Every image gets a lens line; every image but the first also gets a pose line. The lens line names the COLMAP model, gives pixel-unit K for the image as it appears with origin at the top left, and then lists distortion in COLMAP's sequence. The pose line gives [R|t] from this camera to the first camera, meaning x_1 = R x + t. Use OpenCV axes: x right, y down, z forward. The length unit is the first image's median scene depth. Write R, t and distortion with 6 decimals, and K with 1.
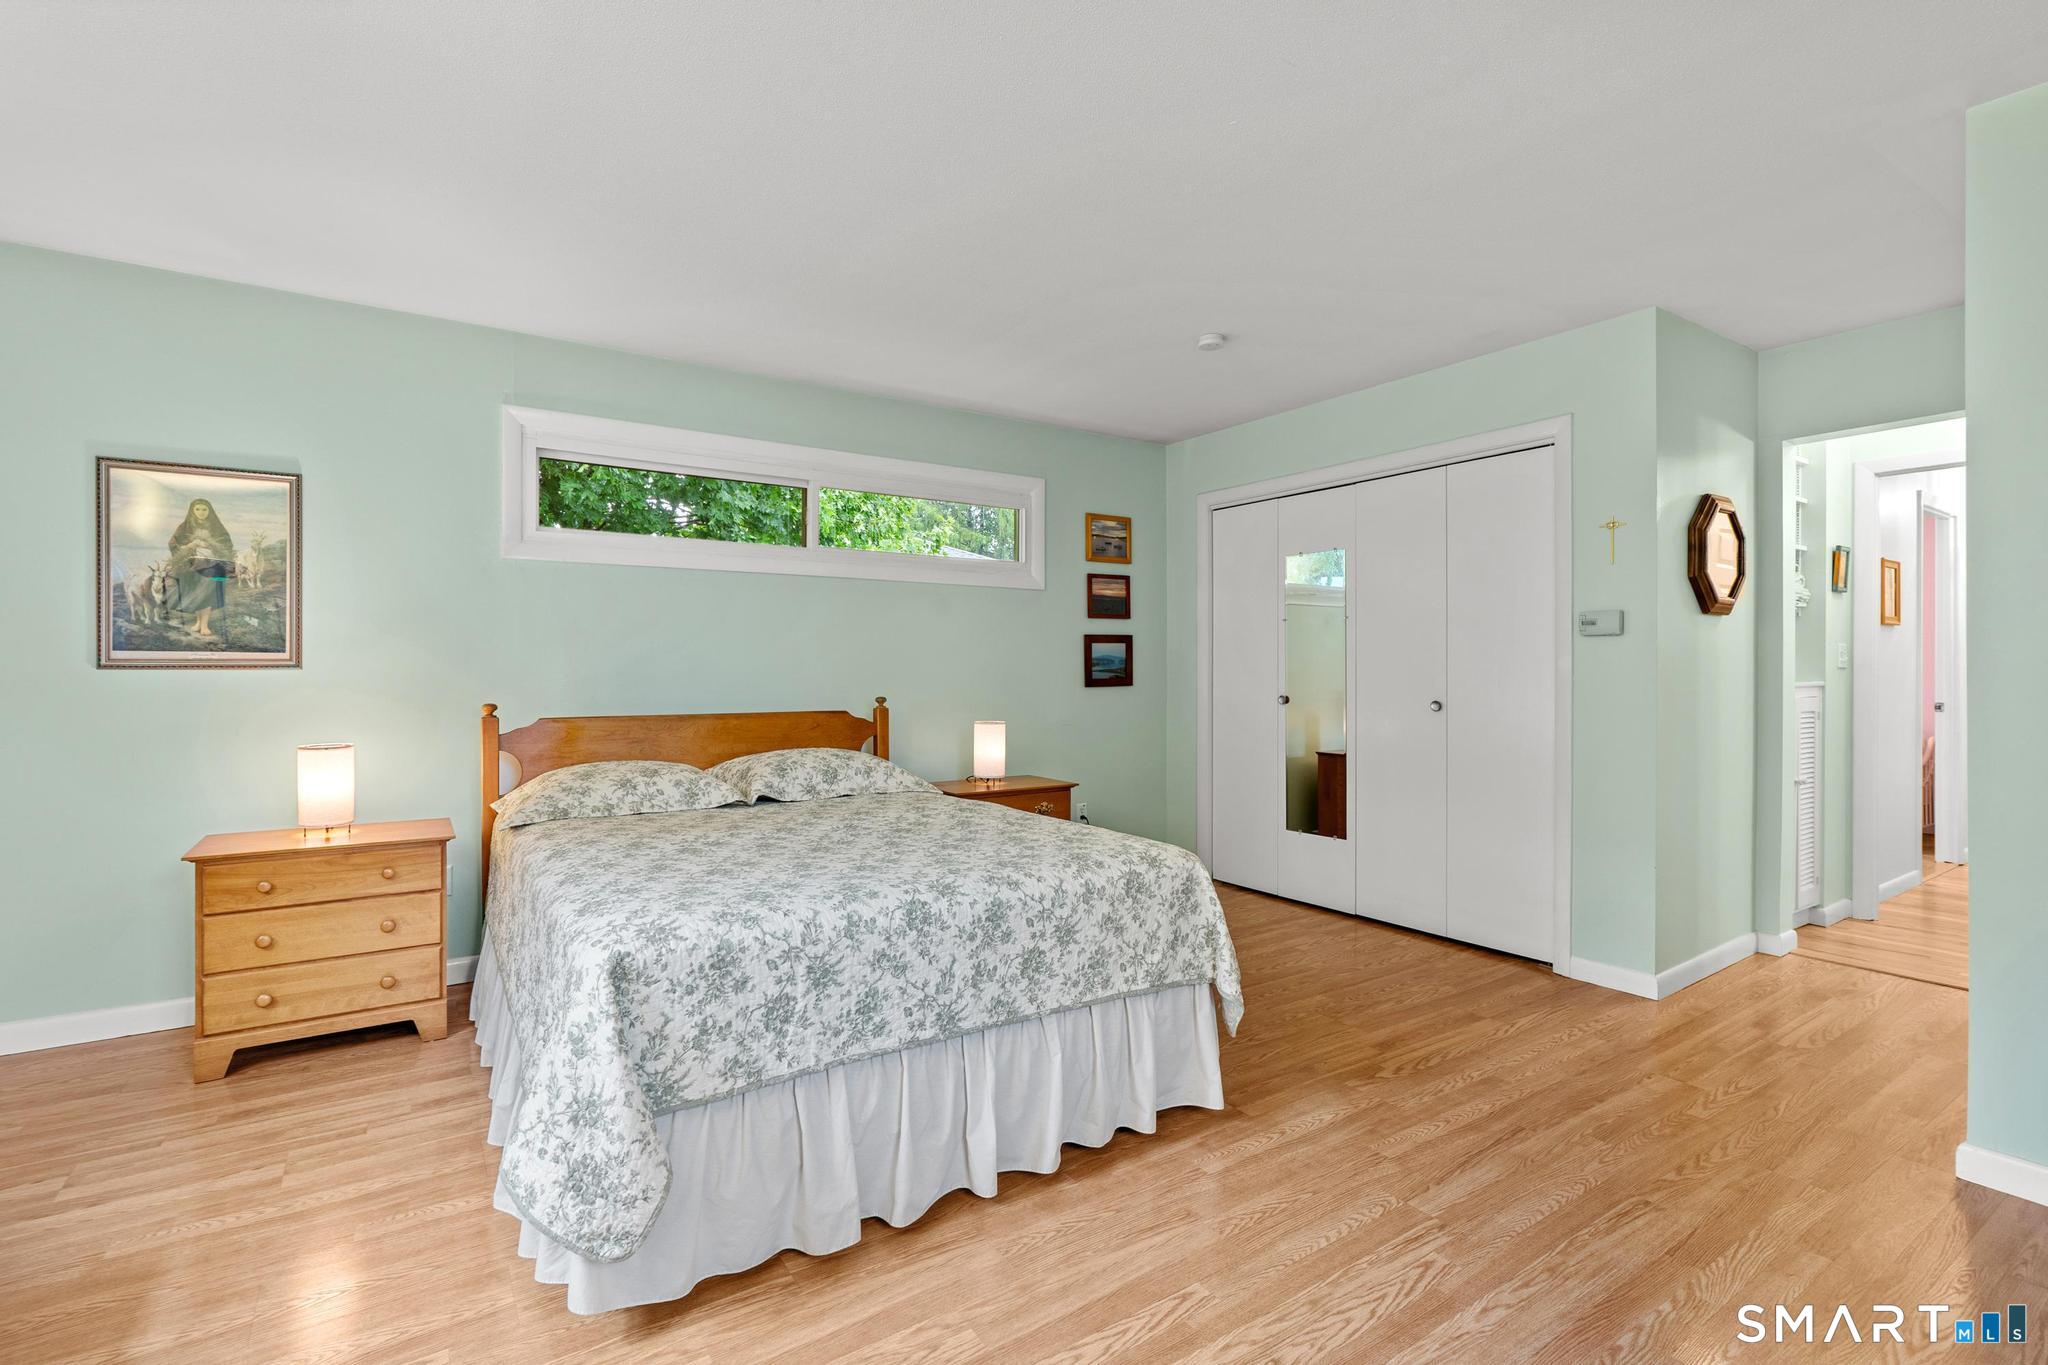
lens RADIAL K [[927.7, 0, 1021.1], [0, 927.7, 674.1], [0, 0, 1]] dist [-0.006426, 0.003877]
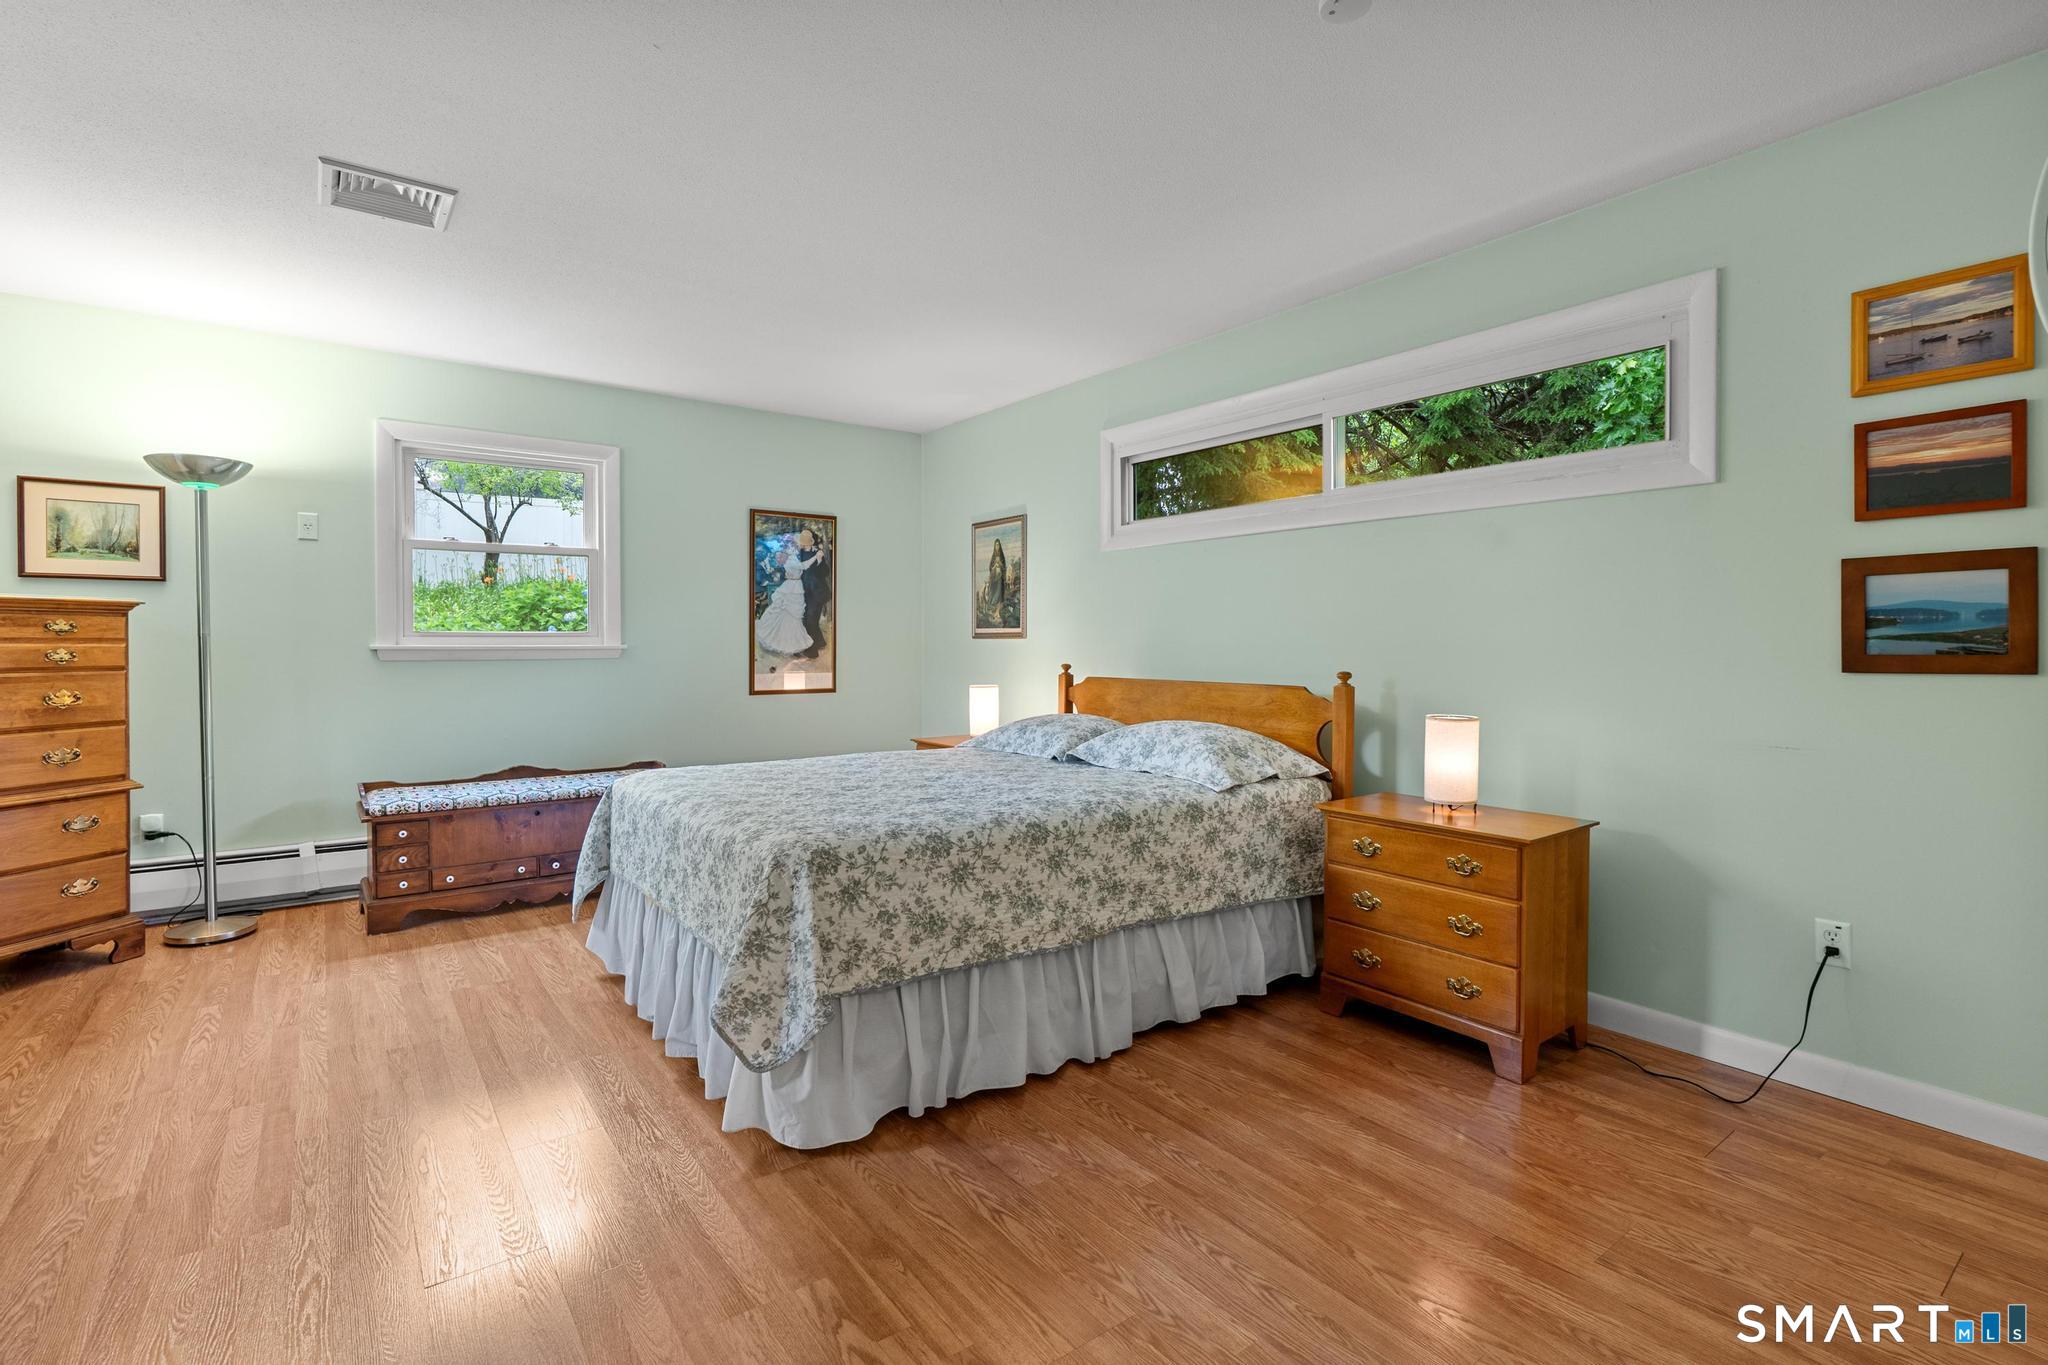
lens RADIAL K [[927.7, 0, 1022.2], [0, 927.7, 669.2], [0, 0, 1]] dist [-0.006426, 0.003877]
pose [[0.069609, 0.030129, -0.997119, 0.592349], [-0.002324, 0.999546, 0.030040, -0.000426], [0.997572, 0.000226, 0.069648, 0.654776]]
